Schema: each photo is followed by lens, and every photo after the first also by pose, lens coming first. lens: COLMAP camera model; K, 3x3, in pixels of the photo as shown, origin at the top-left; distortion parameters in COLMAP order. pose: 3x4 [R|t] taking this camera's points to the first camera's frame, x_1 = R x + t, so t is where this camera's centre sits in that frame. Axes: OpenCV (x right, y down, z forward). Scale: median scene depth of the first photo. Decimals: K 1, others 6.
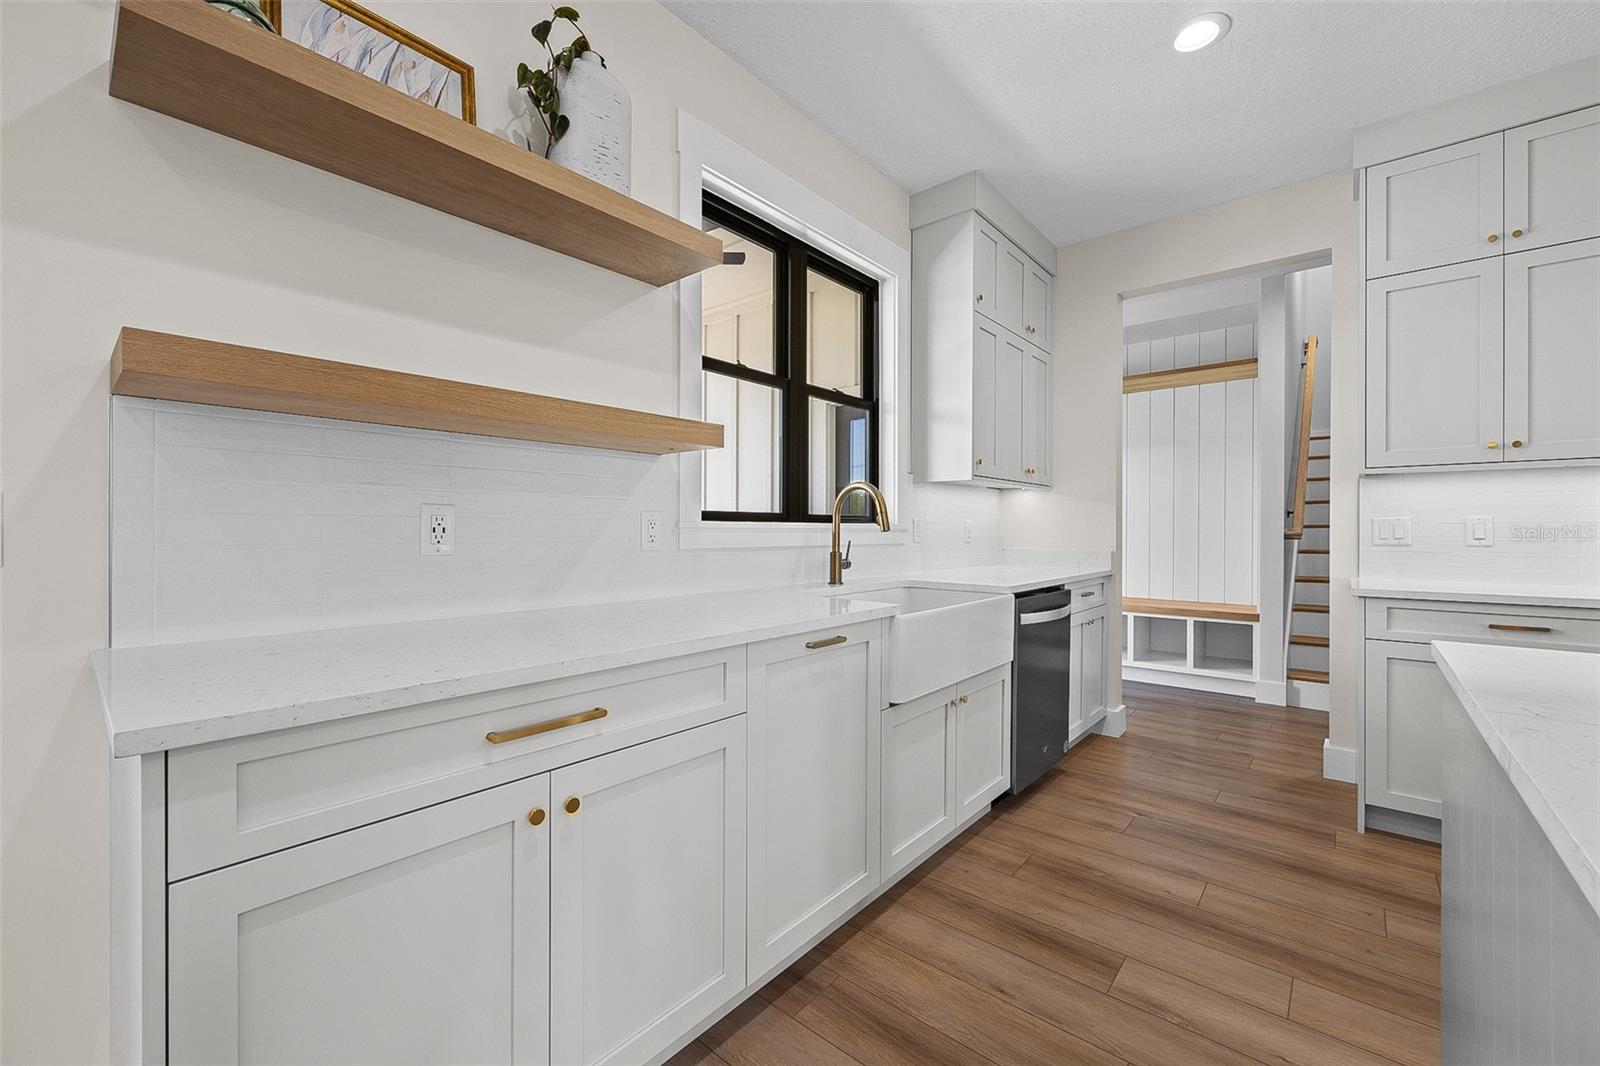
lens RADIAL K [[639.5, 0, 800.0], [0, 639.5, 533.0], [0, 0, 1]] dist [-0.002431, 0.000101]
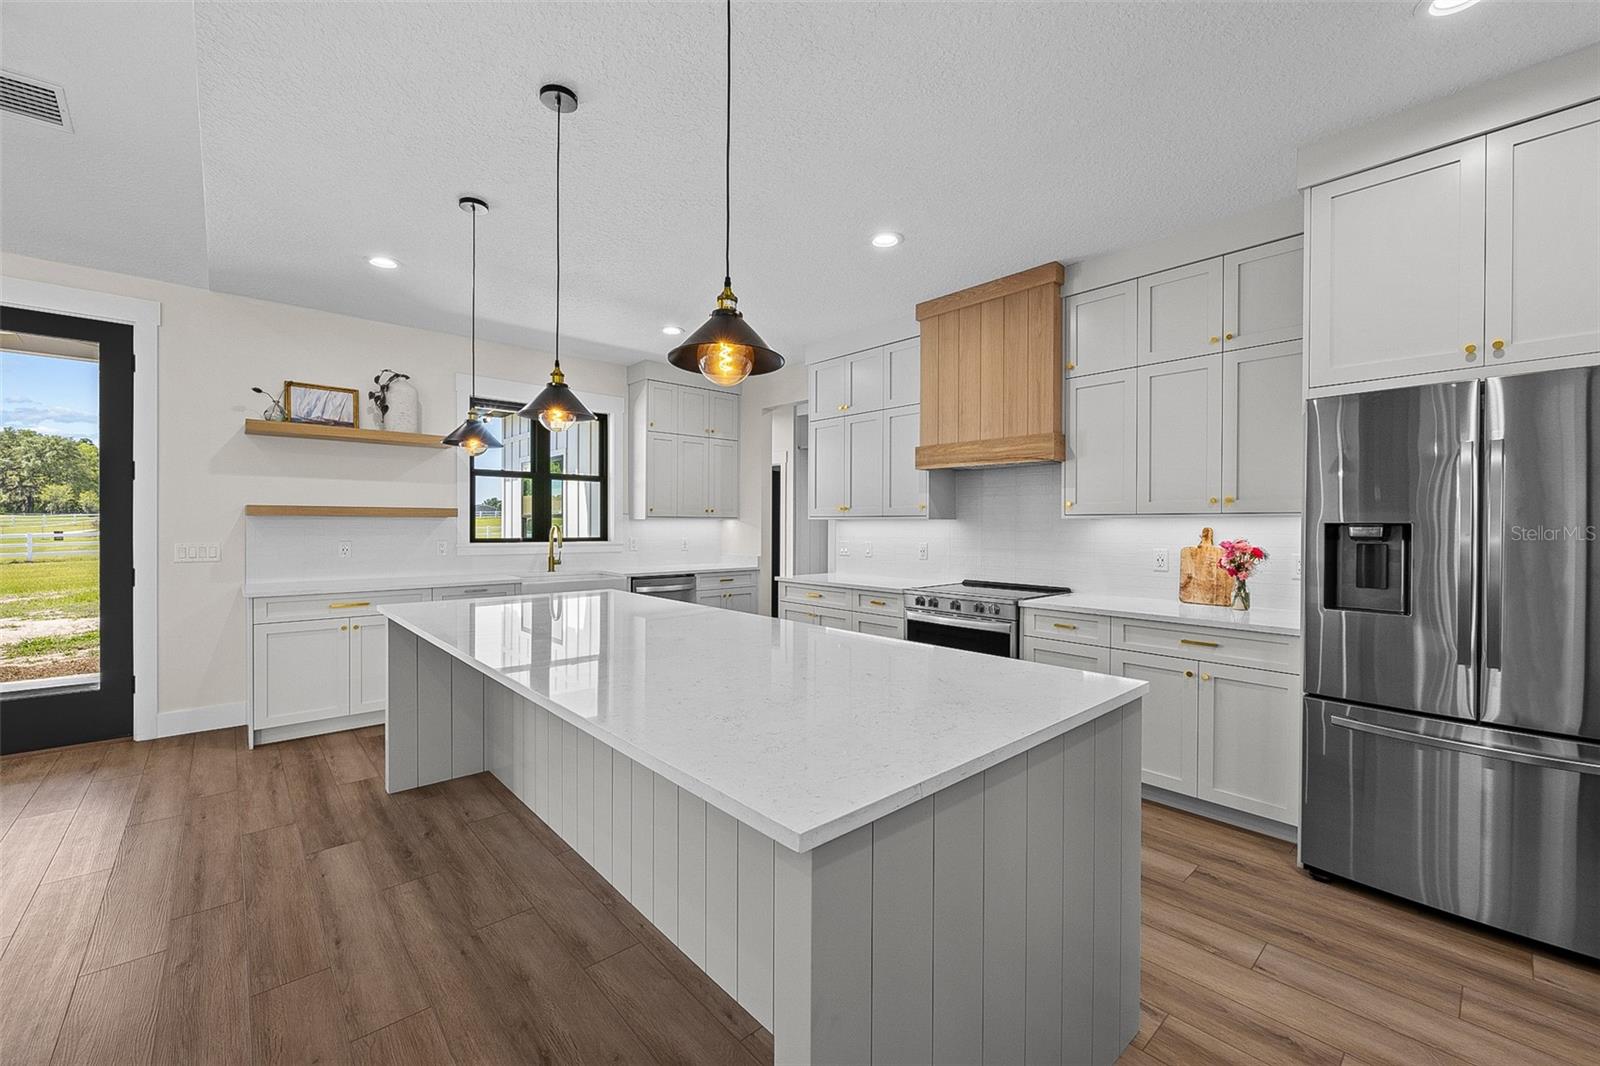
lens RADIAL K [[642.0, 0, 800.0], [0, 642.0, 533.0], [0, 0, 1]] dist [0.000533, 0.000078]
pose [[0.991735, 0.003887, -0.128241, 1.235277], [-0.003233, 0.999981, 0.005306, -0.067862], [0.128259, -0.004848, 0.991729, -1.089829]]
